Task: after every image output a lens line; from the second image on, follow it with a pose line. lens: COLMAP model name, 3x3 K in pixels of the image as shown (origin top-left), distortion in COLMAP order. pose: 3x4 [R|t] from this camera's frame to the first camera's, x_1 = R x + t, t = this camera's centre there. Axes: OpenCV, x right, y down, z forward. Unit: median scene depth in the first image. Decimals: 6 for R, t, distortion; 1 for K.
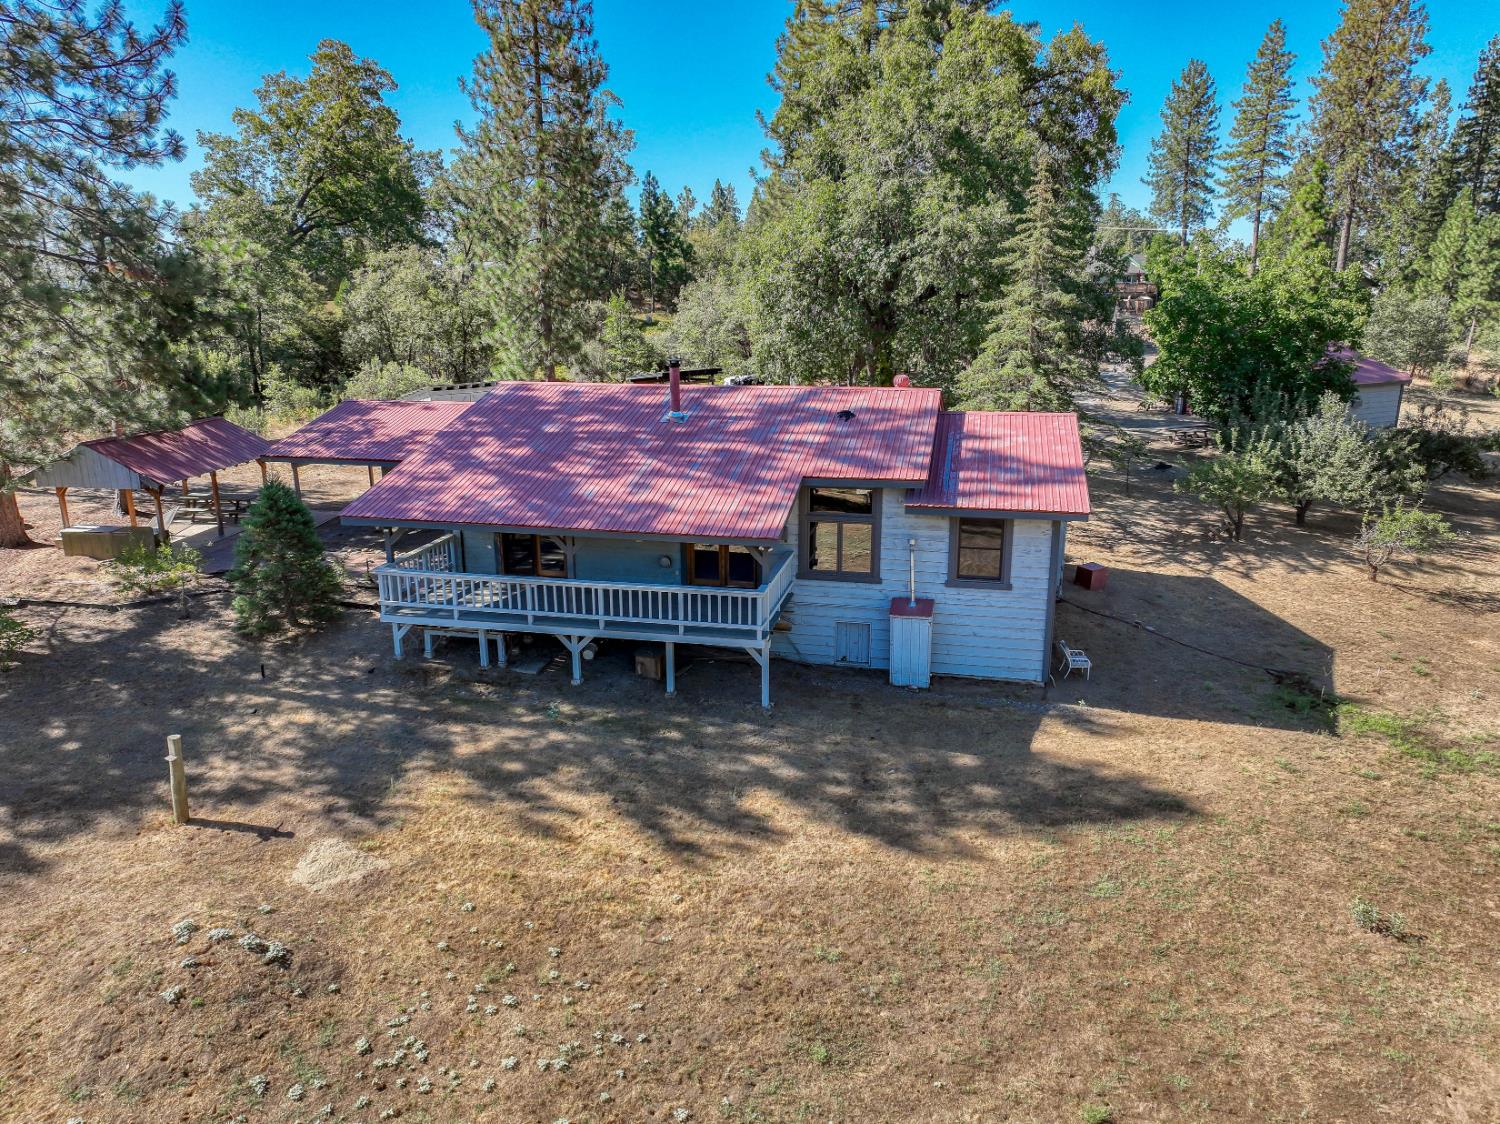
lens RADIAL K [[1053.1, 0, 741.9], [0, 1053.1, 562.3], [0, 0, 1]] dist [0.004731, 0.030809]
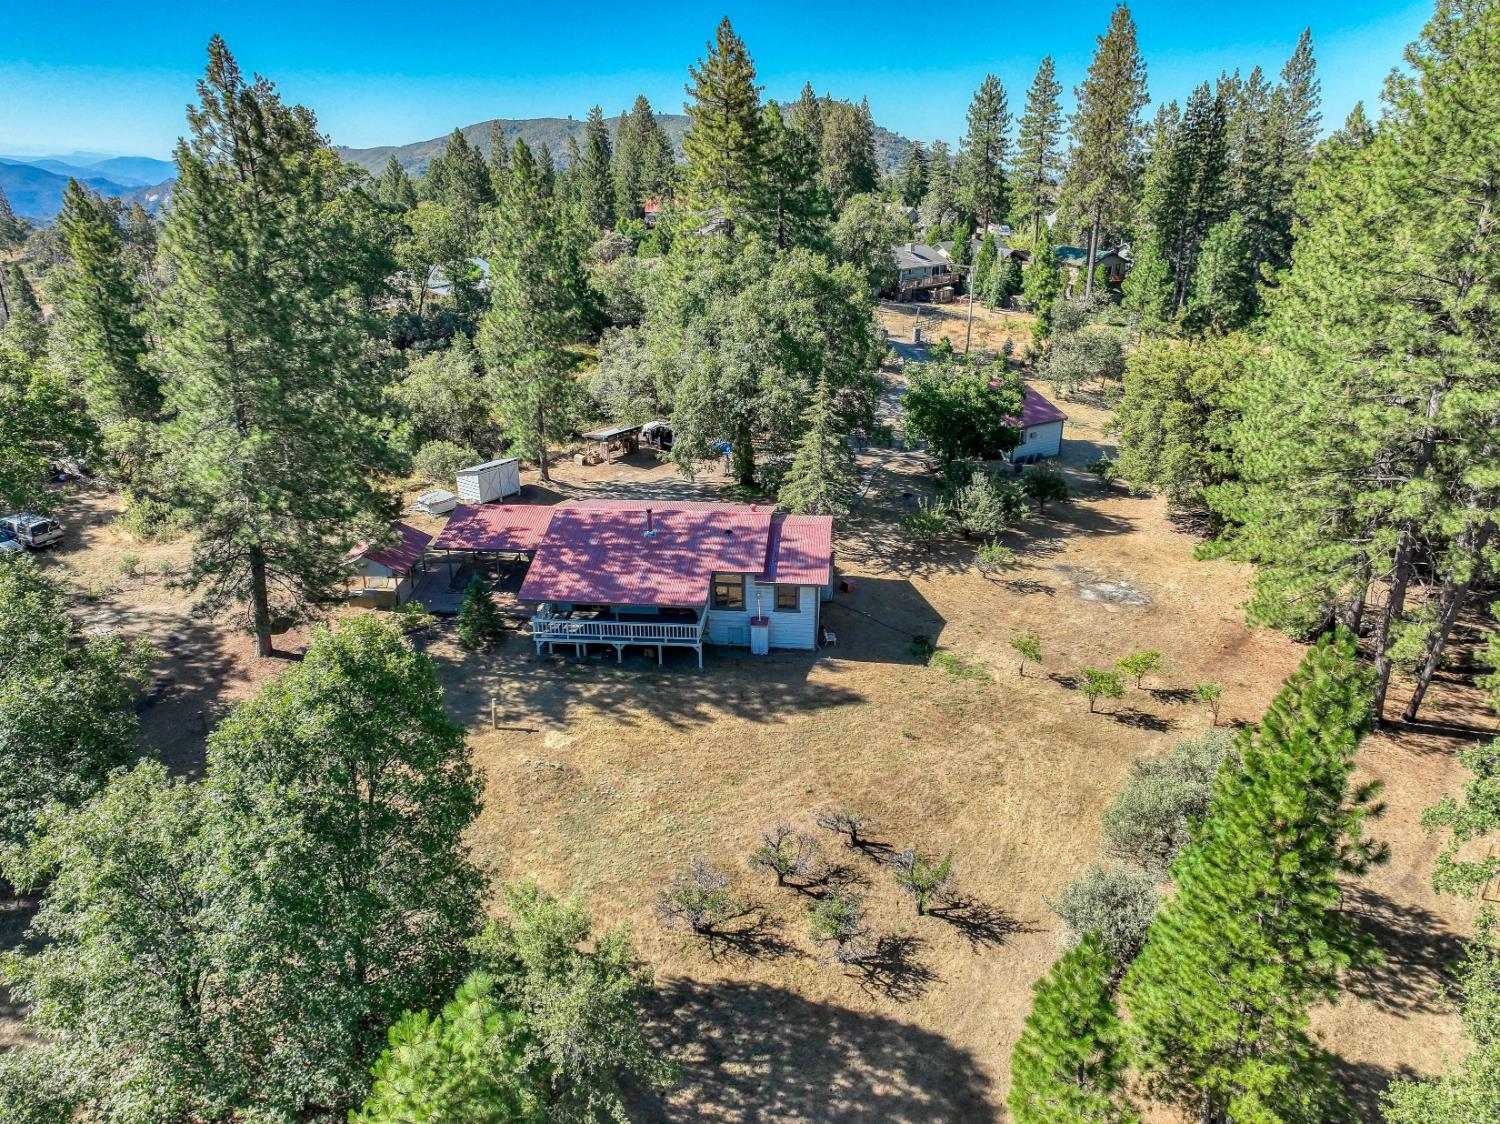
lens RADIAL K [[1053.1, 0, 753.8], [0, 1053.1, 559.6], [0, 0, 1]] dist [0.004731, 0.030809]
pose [[0.990853, -0.045782, 0.126943, -0.147526], [0.031466, 0.993145, 0.112569, -0.365885], [-0.131226, -0.107545, 0.985502, -1.330051]]
